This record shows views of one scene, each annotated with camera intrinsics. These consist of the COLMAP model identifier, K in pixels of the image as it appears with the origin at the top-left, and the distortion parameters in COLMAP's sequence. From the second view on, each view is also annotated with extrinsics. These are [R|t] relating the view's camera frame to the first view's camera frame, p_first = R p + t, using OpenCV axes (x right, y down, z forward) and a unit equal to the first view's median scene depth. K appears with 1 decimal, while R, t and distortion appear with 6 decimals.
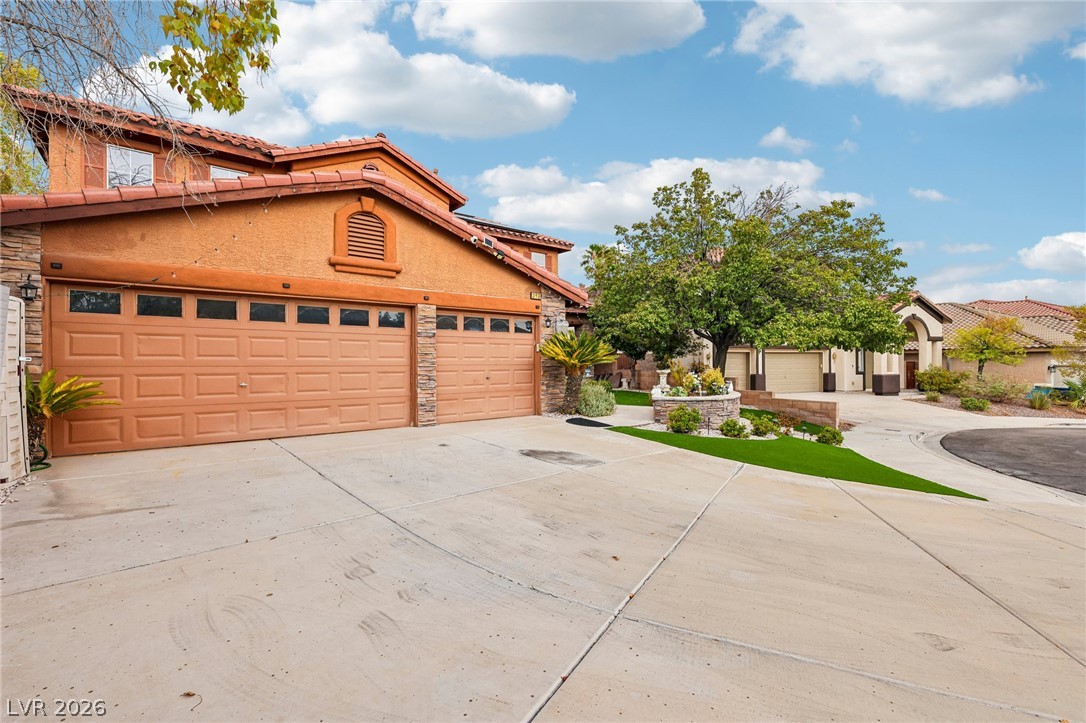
lens RADIAL K [[478.6, 0, 543.0], [0, 478.6, 361.5], [0, 0, 1]] dist [-0.000122, -0.000005]
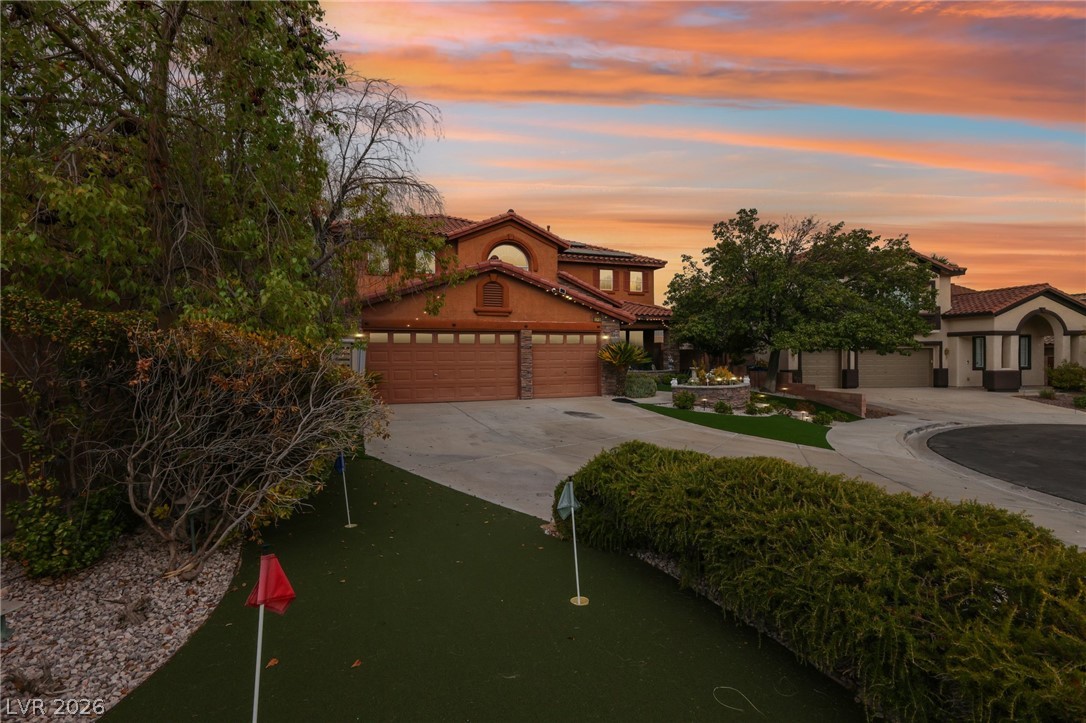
lens RADIAL K [[474.5, 0, 542.0], [0, 474.5, 350.7], [0, 0, 1]] dist [0.000930, 0.000106]
pose [[0.949623, -0.005405, -0.313349, 0.299496], [0.003902, 0.999978, -0.005424, -0.027993], [0.313371, 0.003928, 0.949623, -0.530596]]
